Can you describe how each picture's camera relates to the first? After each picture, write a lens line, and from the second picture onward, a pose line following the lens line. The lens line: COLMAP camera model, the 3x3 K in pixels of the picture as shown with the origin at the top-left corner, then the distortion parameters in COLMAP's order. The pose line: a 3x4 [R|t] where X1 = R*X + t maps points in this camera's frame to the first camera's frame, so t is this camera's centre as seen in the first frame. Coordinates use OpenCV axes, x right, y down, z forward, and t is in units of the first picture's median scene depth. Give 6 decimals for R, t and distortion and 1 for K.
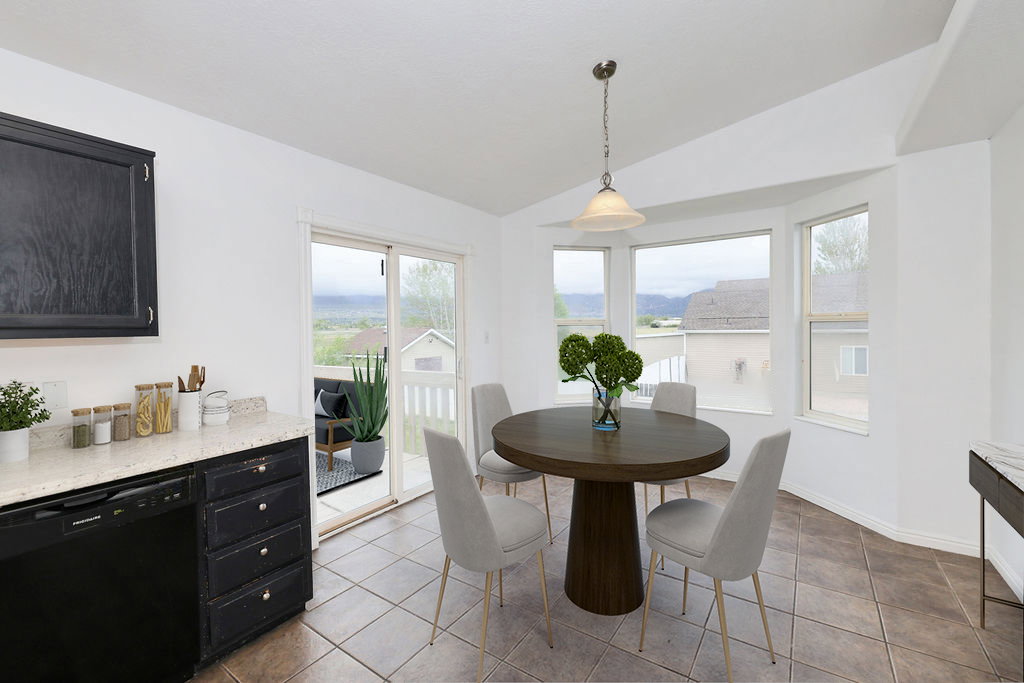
lens RADIAL K [[429.7, 0, 515.8], [0, 429.7, 332.9], [0, 0, 1]] dist [0.000966, 0.000310]
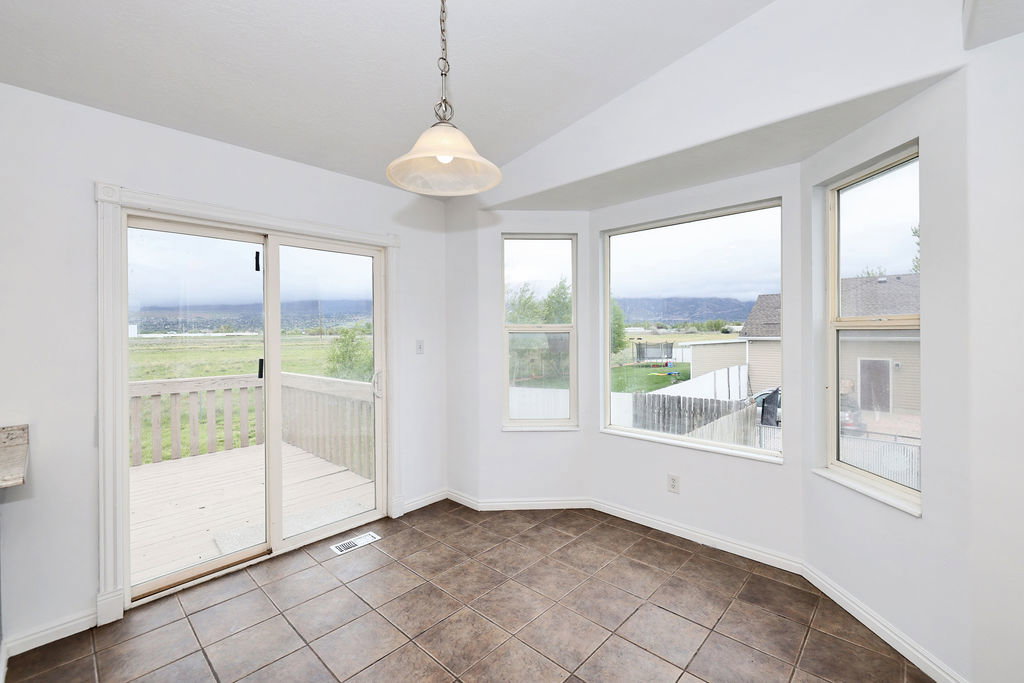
lens RADIAL K [[429.7, 0, 515.8], [0, 429.7, 332.9], [0, 0, 1]] dist [0.000966, 0.000310]
pose [[0.989528, 0.004853, -0.144260, 0.276581], [-0.006492, 0.999920, -0.010891, -0.010426], [0.144196, 0.011713, 0.989480, 0.253582]]
